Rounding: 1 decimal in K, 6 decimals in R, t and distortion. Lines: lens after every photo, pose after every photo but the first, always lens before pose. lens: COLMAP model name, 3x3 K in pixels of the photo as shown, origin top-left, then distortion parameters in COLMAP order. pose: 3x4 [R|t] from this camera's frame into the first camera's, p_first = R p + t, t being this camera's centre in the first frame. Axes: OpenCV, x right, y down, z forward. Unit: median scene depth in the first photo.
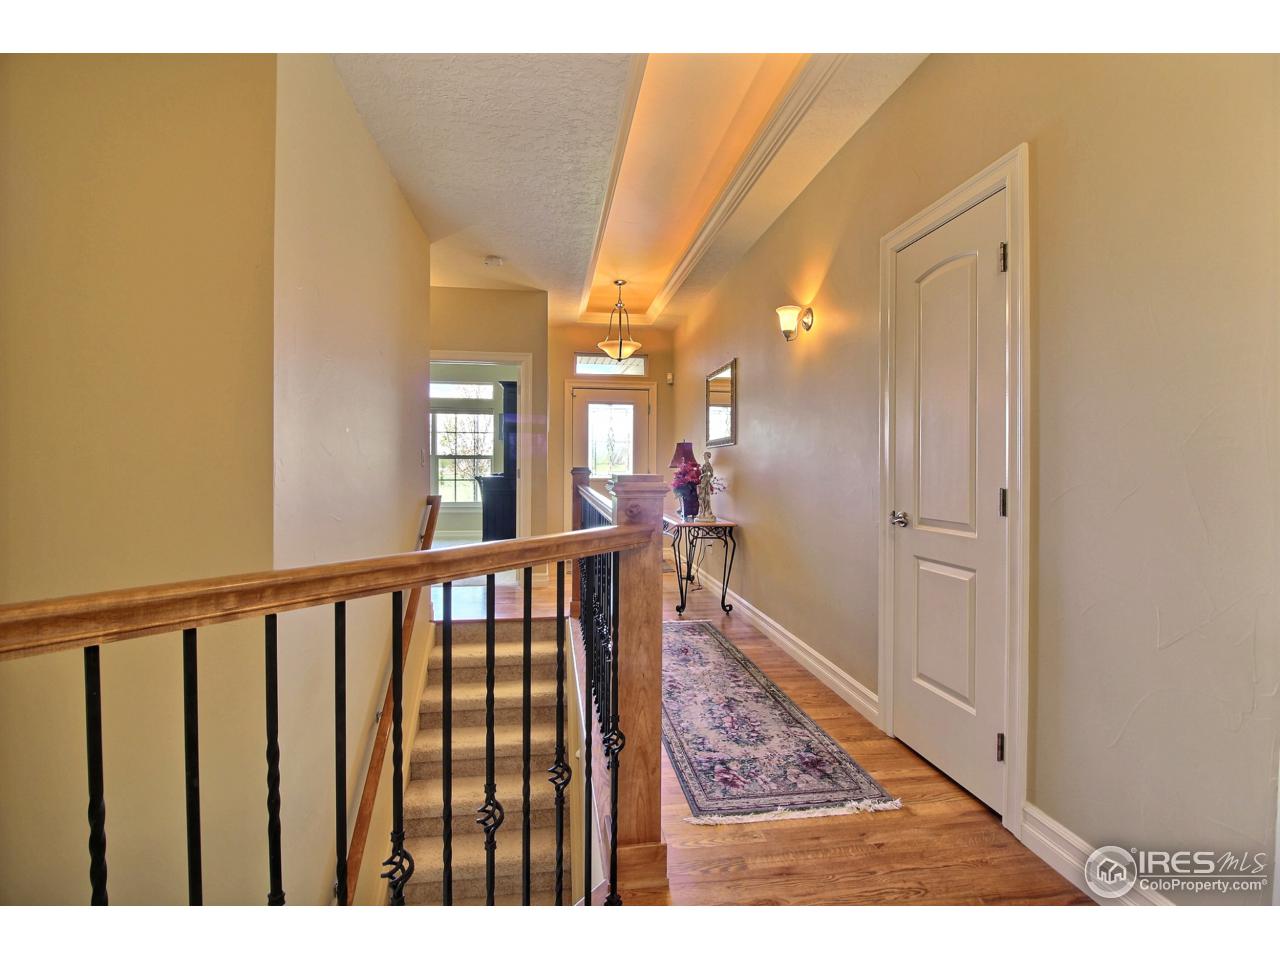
lens RADIAL K [[589.7, 0, 637.4], [0, 589.7, 467.7], [0, 0, 1]] dist [0.001611, -0.012361]
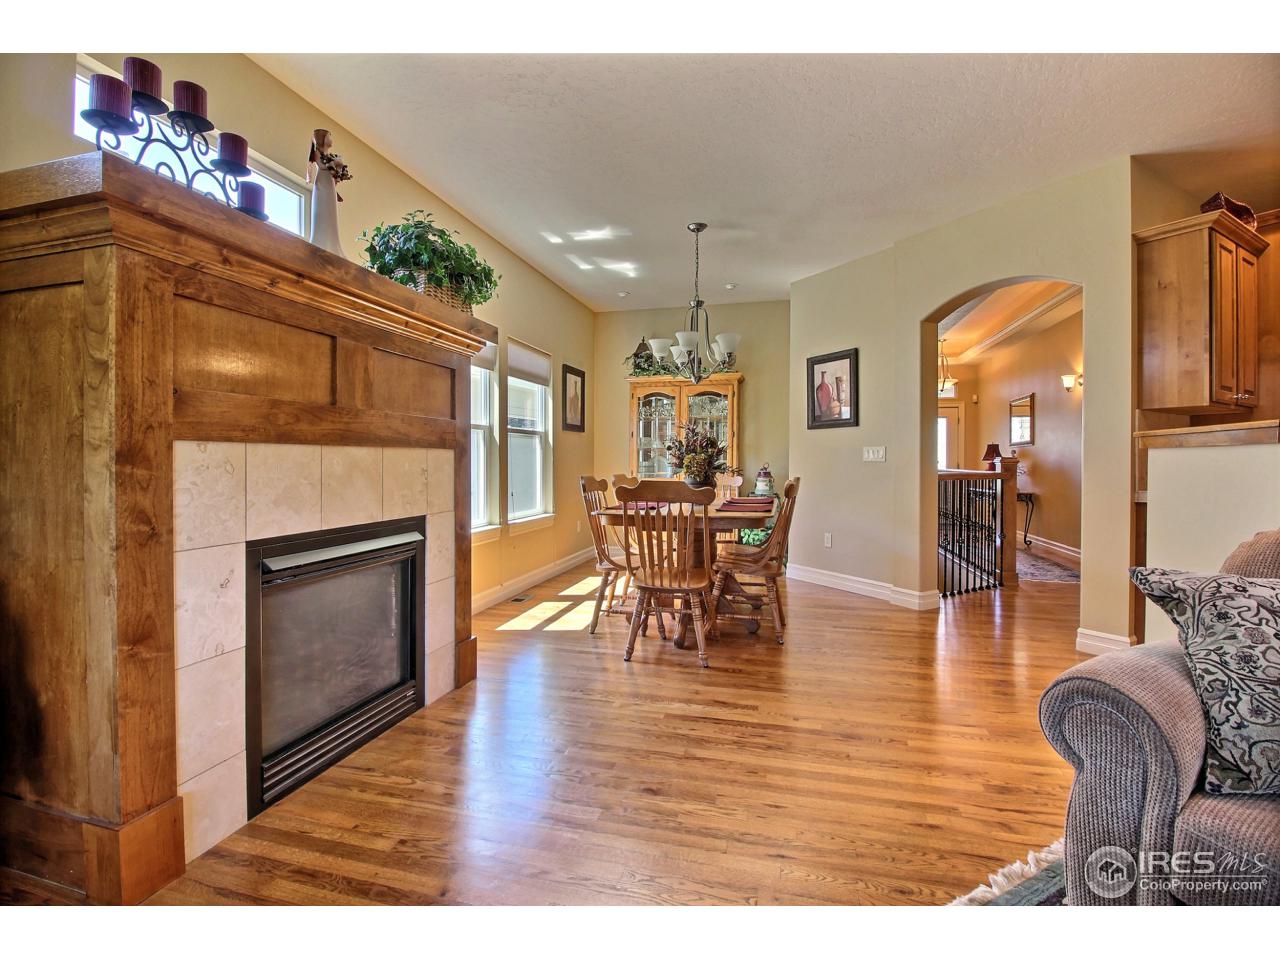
lens RADIAL K [[589.7, 0, 637.4], [0, 589.7, 467.7], [0, 0, 1]] dist [0.001611, -0.012361]
pose [[0.917696, 0.001721, -0.397280, -0.176358], [-0.002364, 0.999997, -0.001129, 0.024473], [0.397277, 0.001975, 0.917697, -0.851123]]
